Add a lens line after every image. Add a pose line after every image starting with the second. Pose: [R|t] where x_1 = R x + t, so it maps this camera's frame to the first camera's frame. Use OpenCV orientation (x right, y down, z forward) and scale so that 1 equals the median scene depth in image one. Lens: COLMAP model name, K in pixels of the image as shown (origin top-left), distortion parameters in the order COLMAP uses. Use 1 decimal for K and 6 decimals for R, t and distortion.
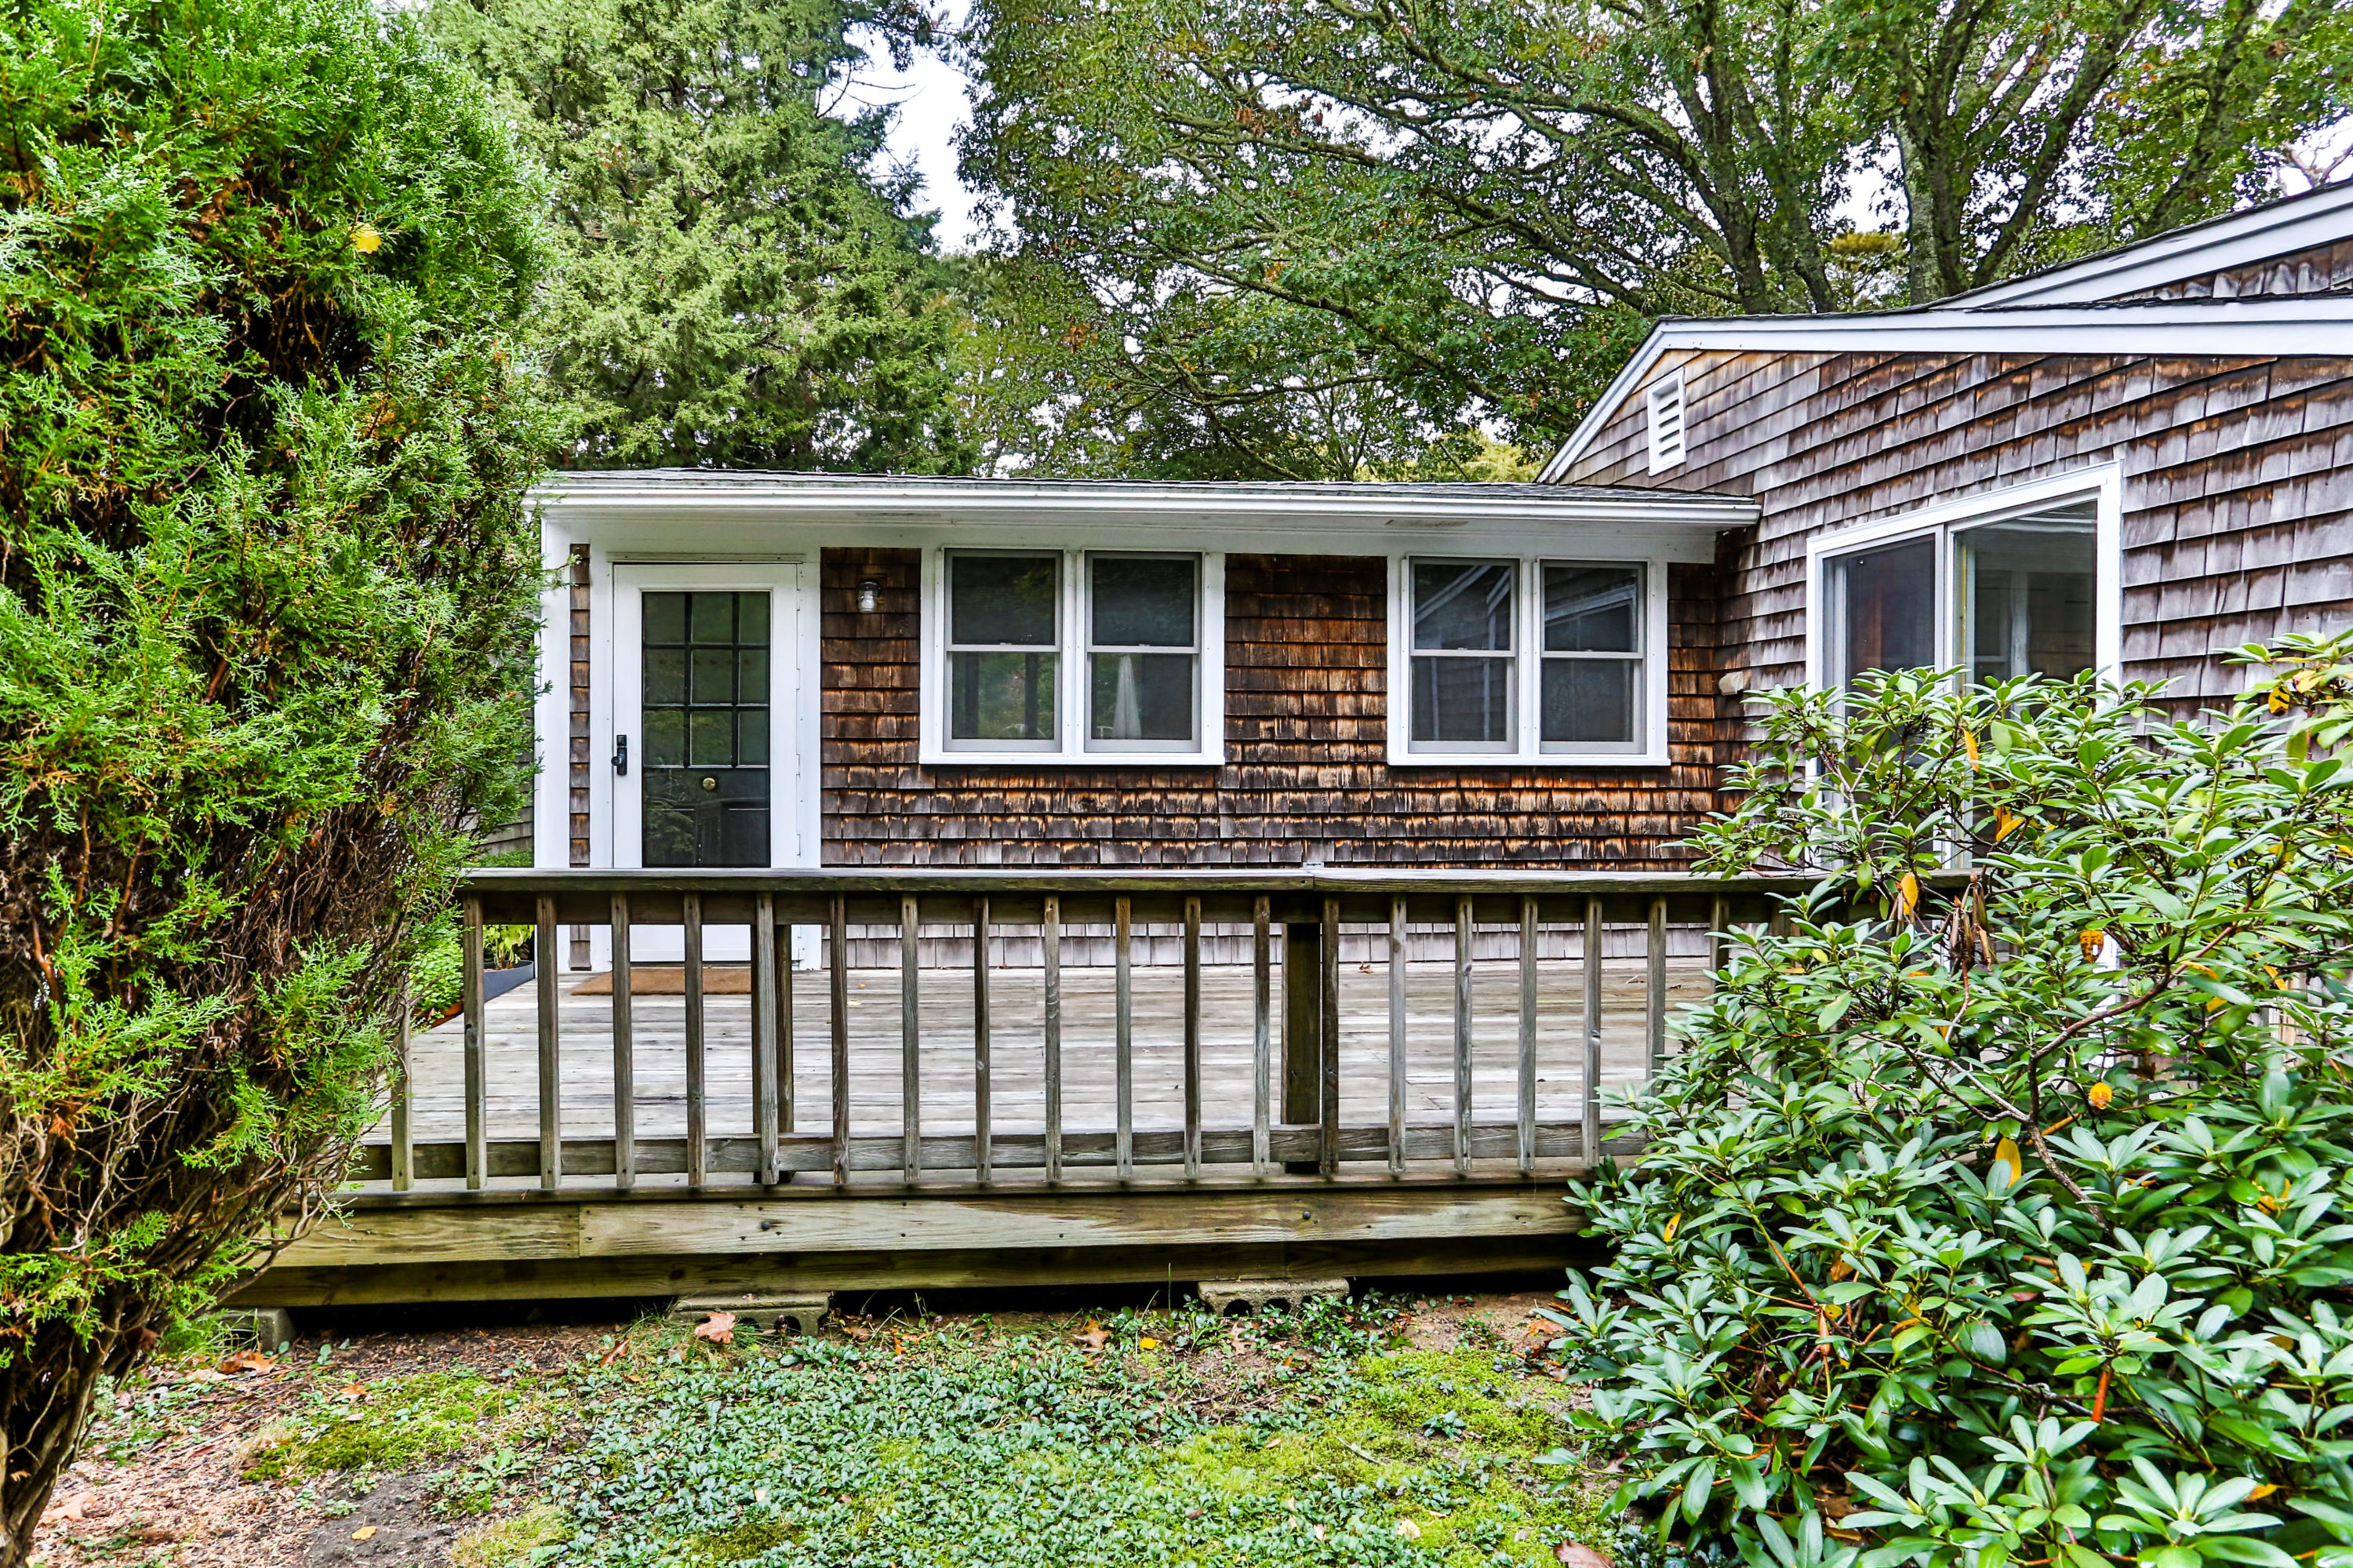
lens RADIAL K [[1192.5, 0, 1176.1], [0, 1192.5, 749.3], [0, 0, 1]] dist [-0.001511, 0.000018]
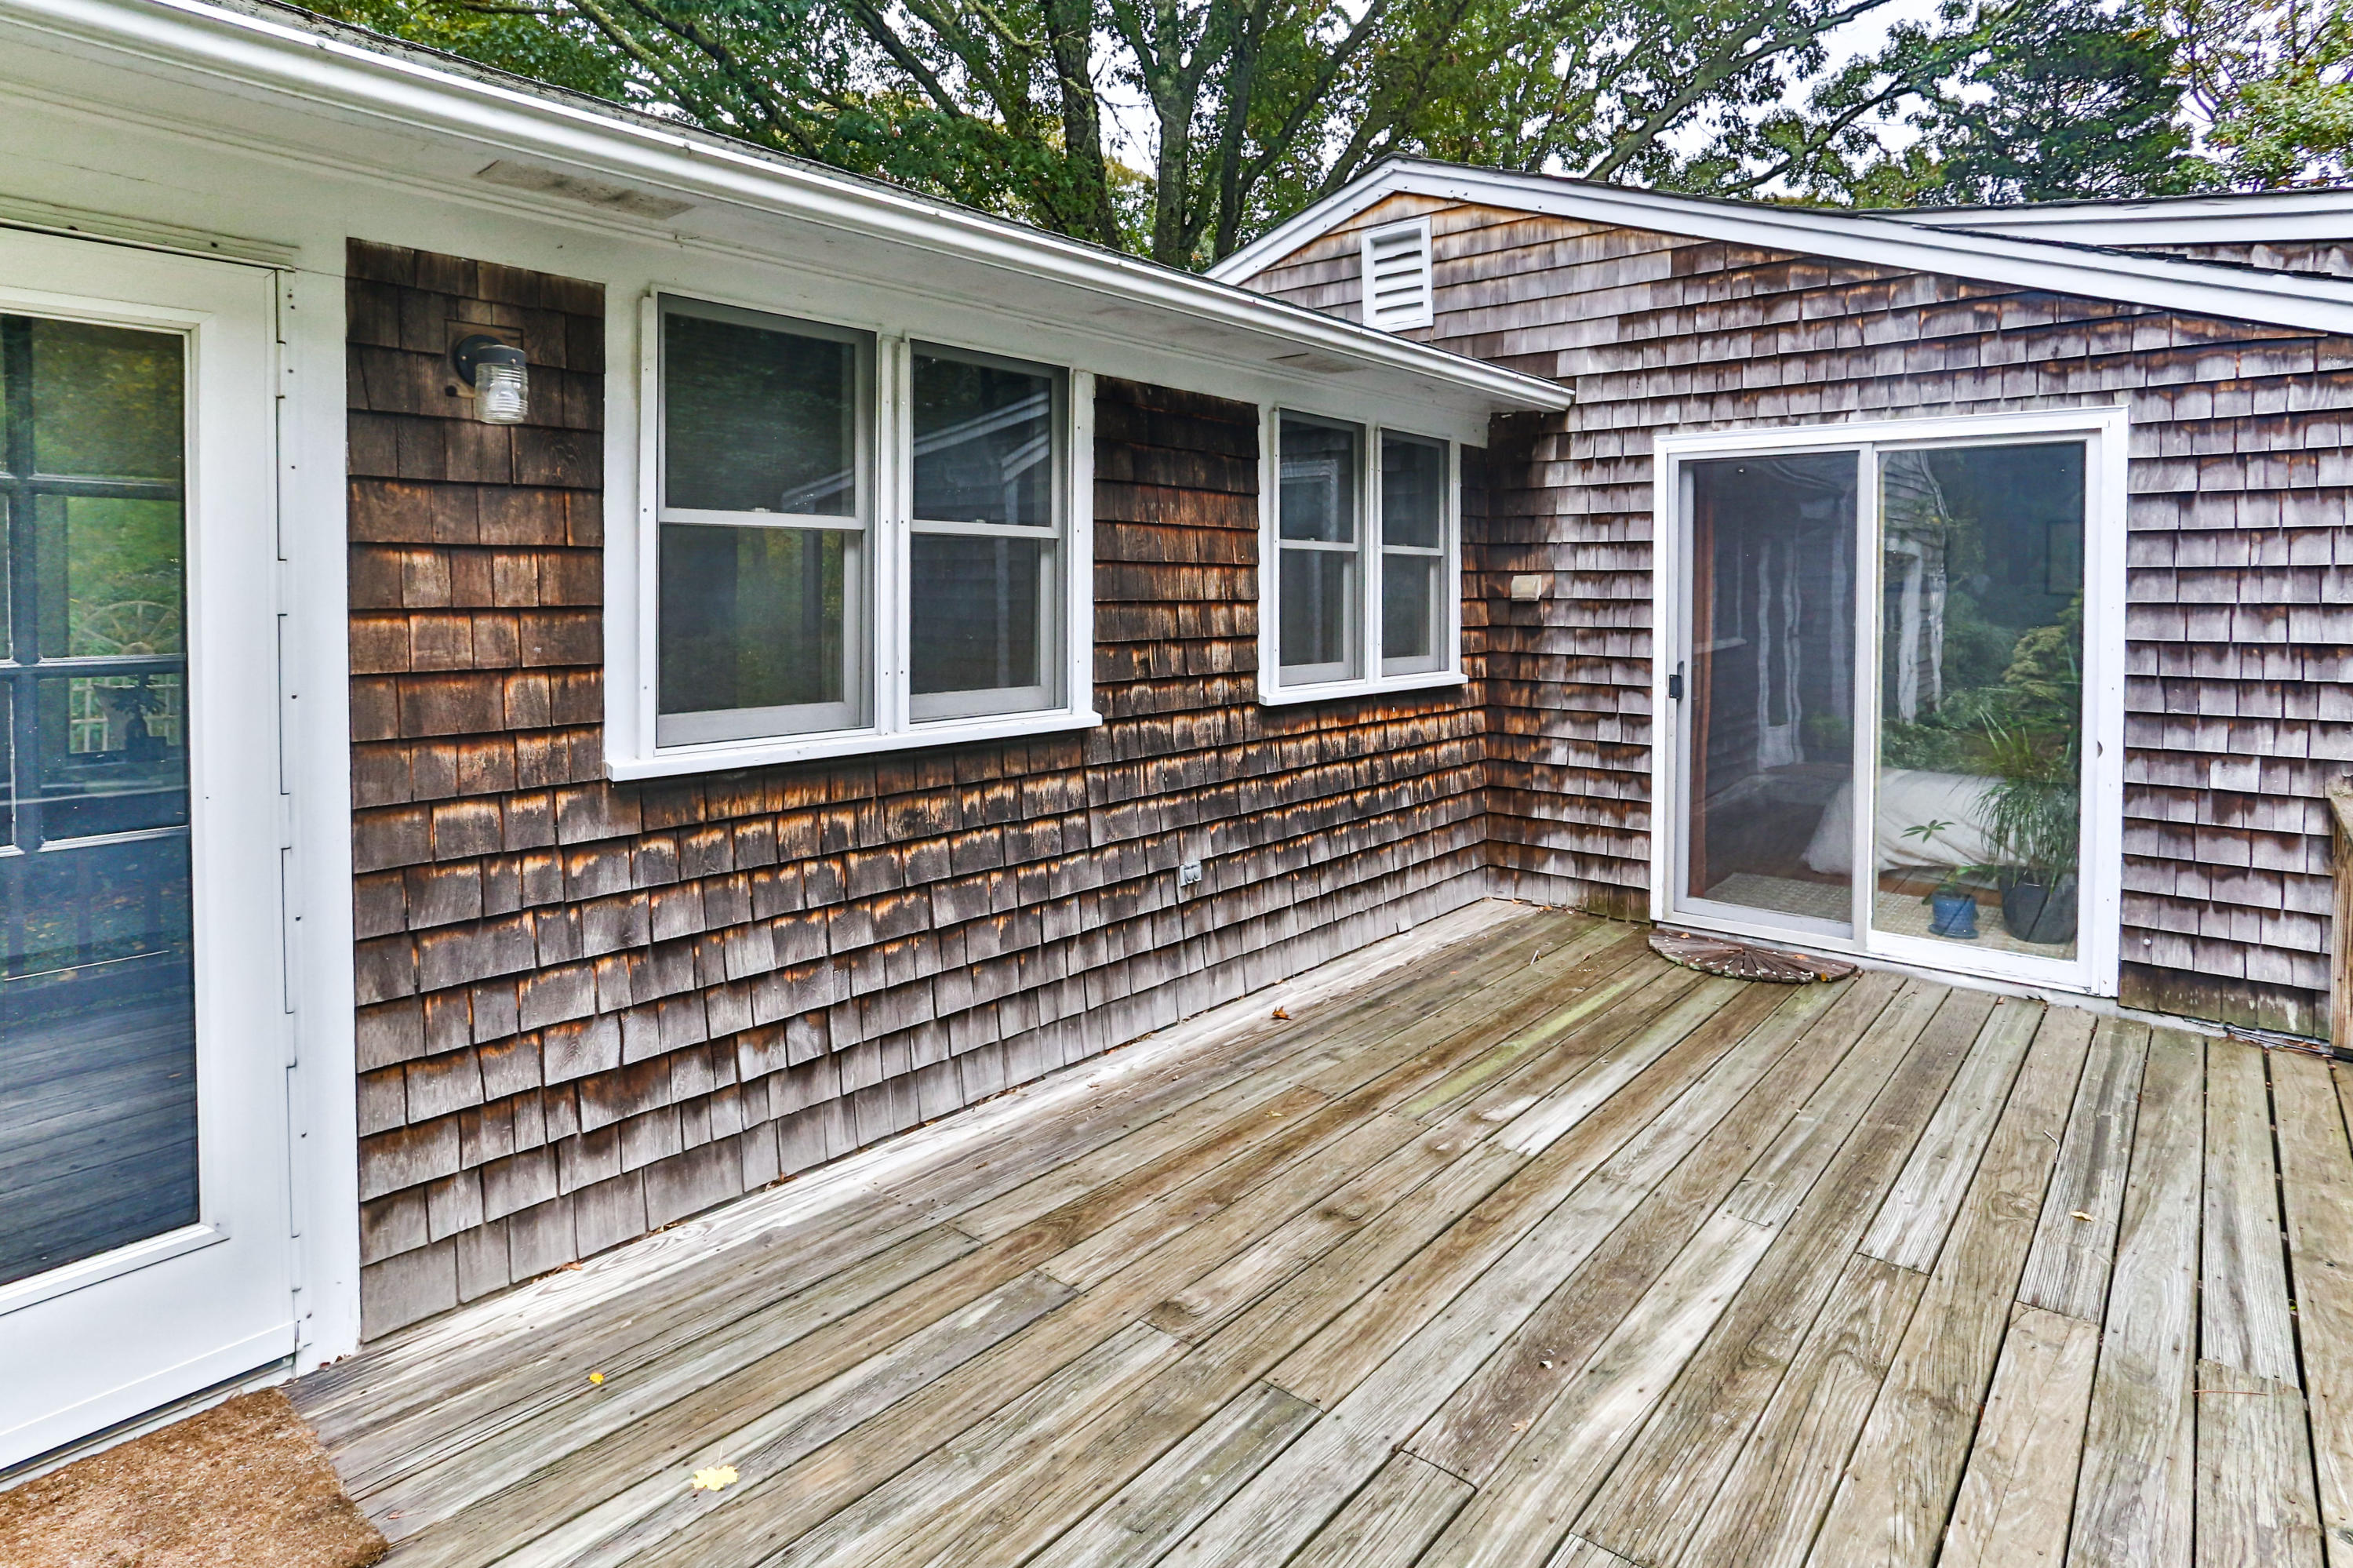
lens RADIAL K [[1245.4, 0, 1136.1], [0, 1245.4, 598.7], [0, 0, 1]] dist [-0.026348, 0.027462]
pose [[0.733719, -0.007463, 0.679413, -0.377305], [-0.001679, 0.999917, 0.012797, -0.059949], [-0.679451, -0.010531, 0.733645, 0.534287]]
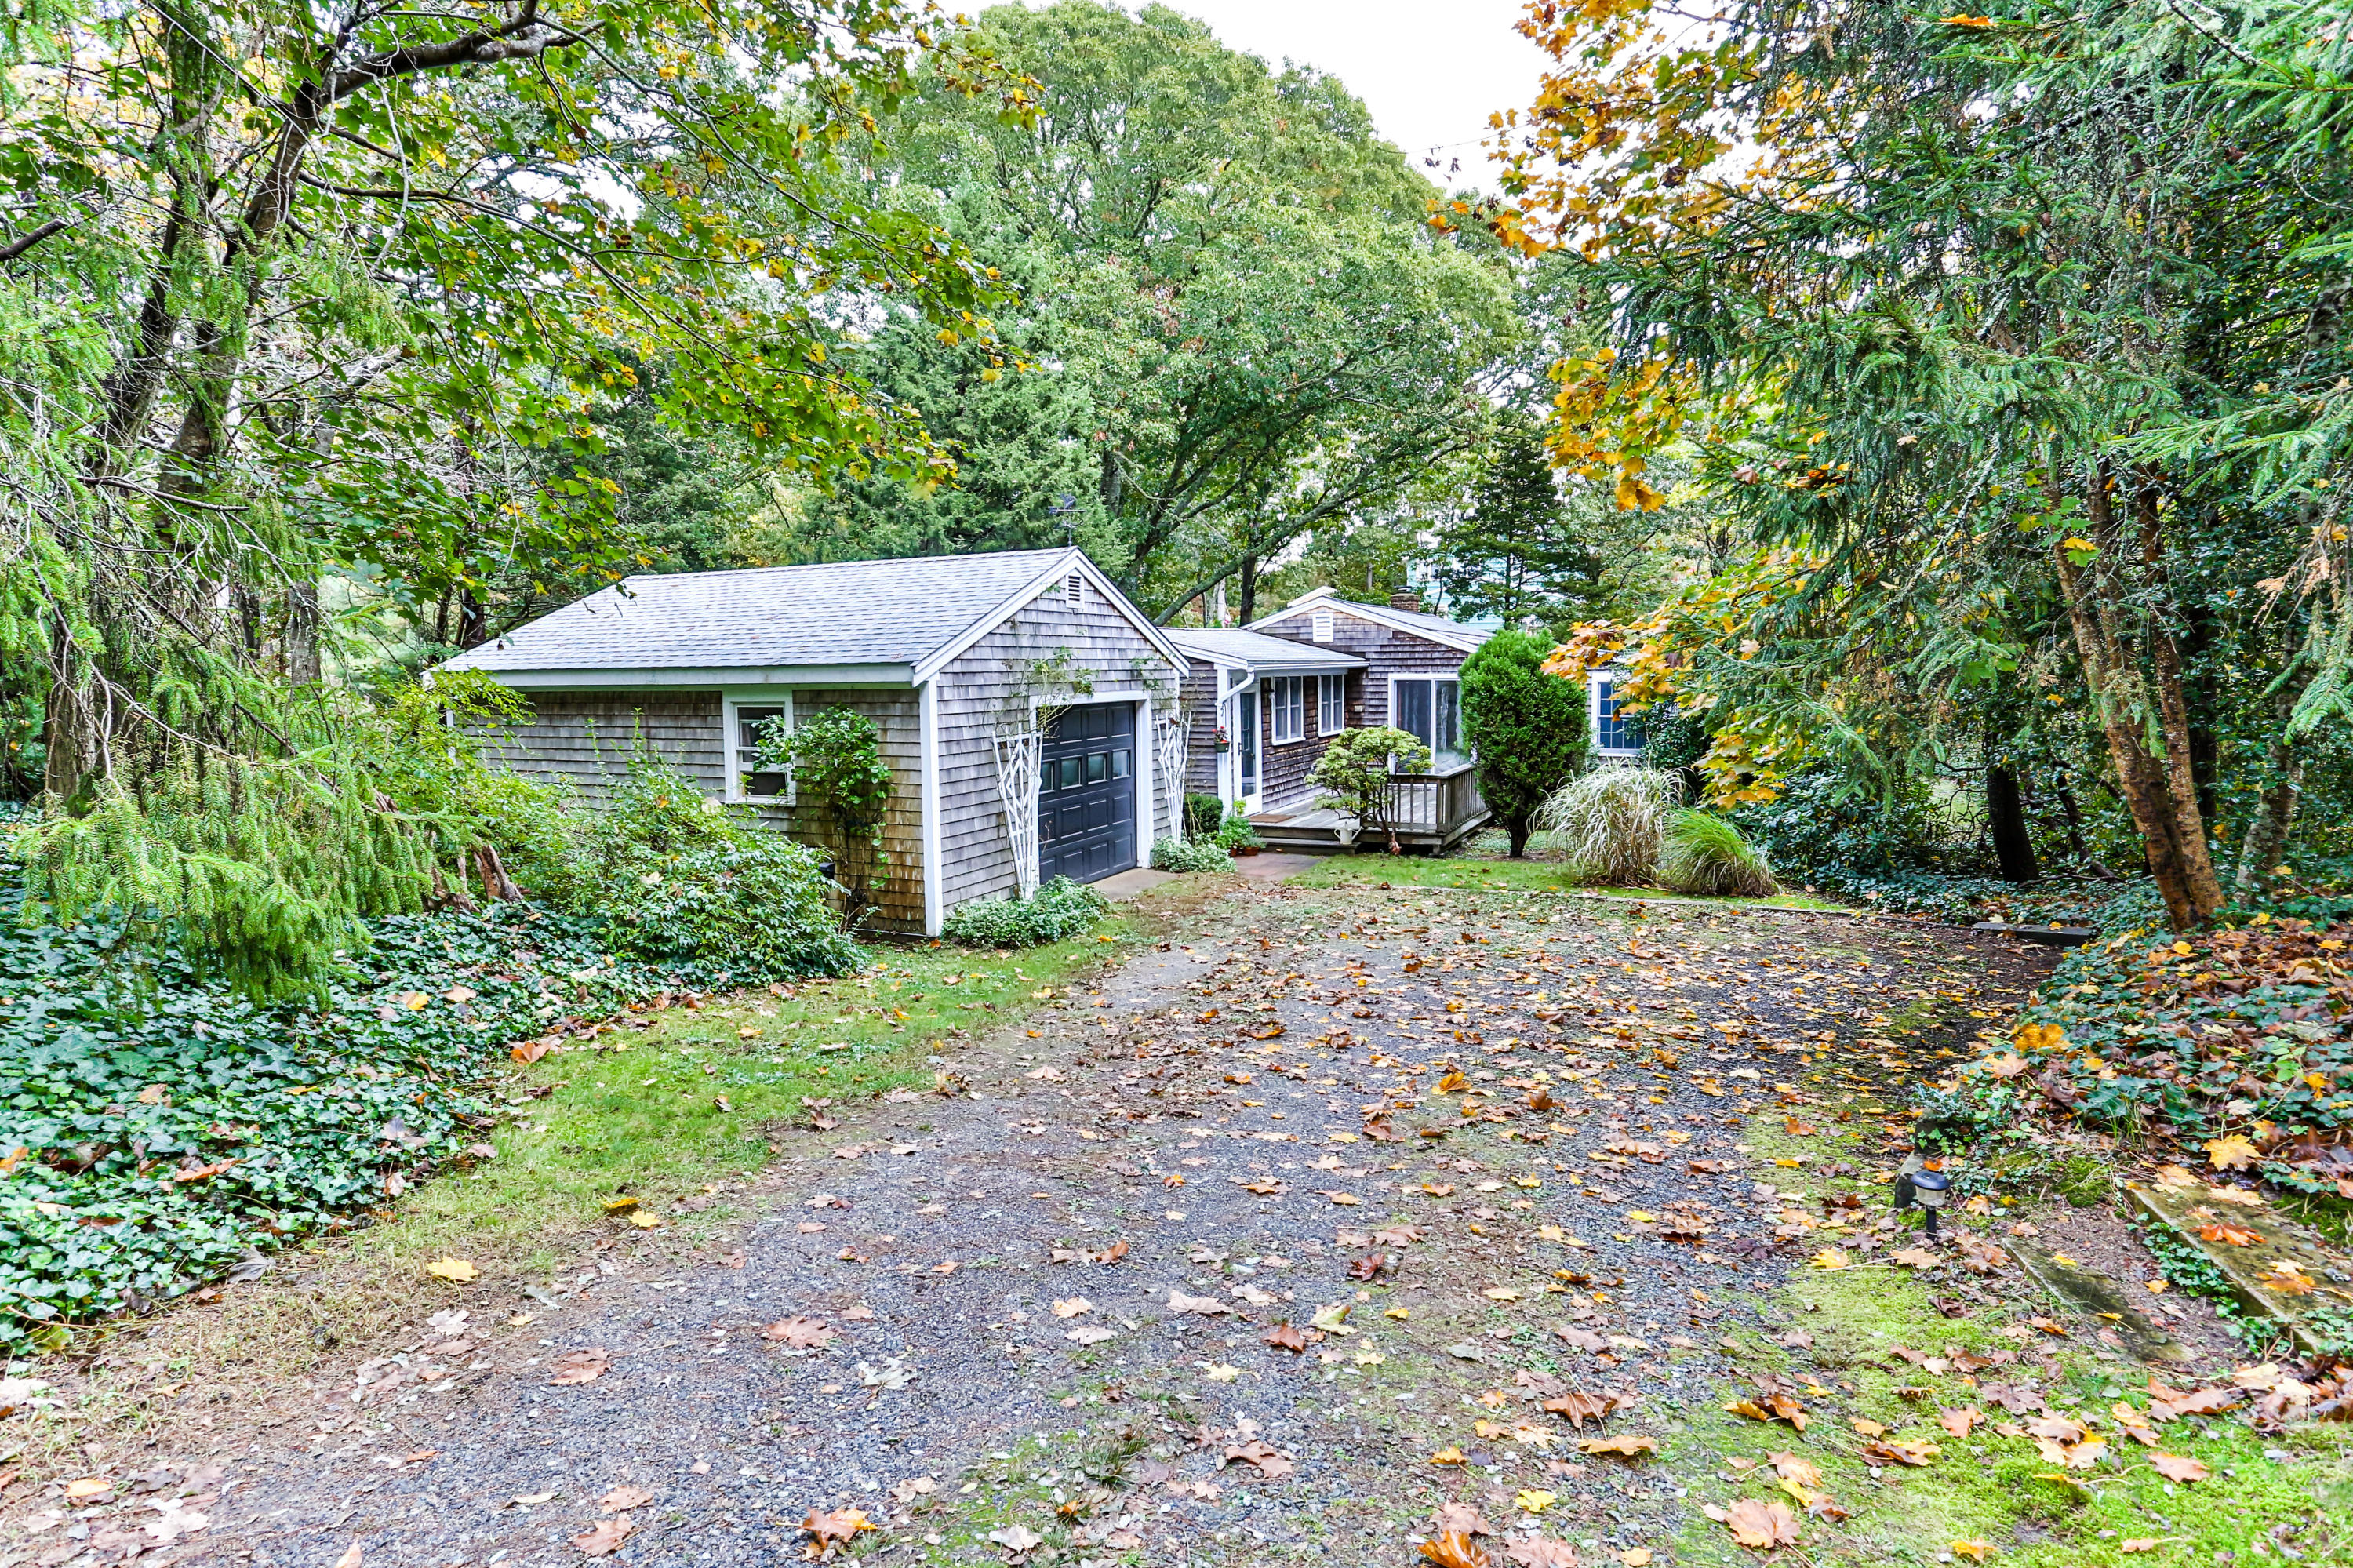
lens RADIAL K [[1192.5, 0, 1176.1], [0, 1192.5, 749.3], [0, 0, 1]] dist [-0.001511, 0.000018]
pose [[0.499871, -0.066272, 0.863561, -3.053585], [0.003075, 0.997198, 0.074748, -0.212892], [-0.866095, -0.034709, 0.498674, -0.349089]]
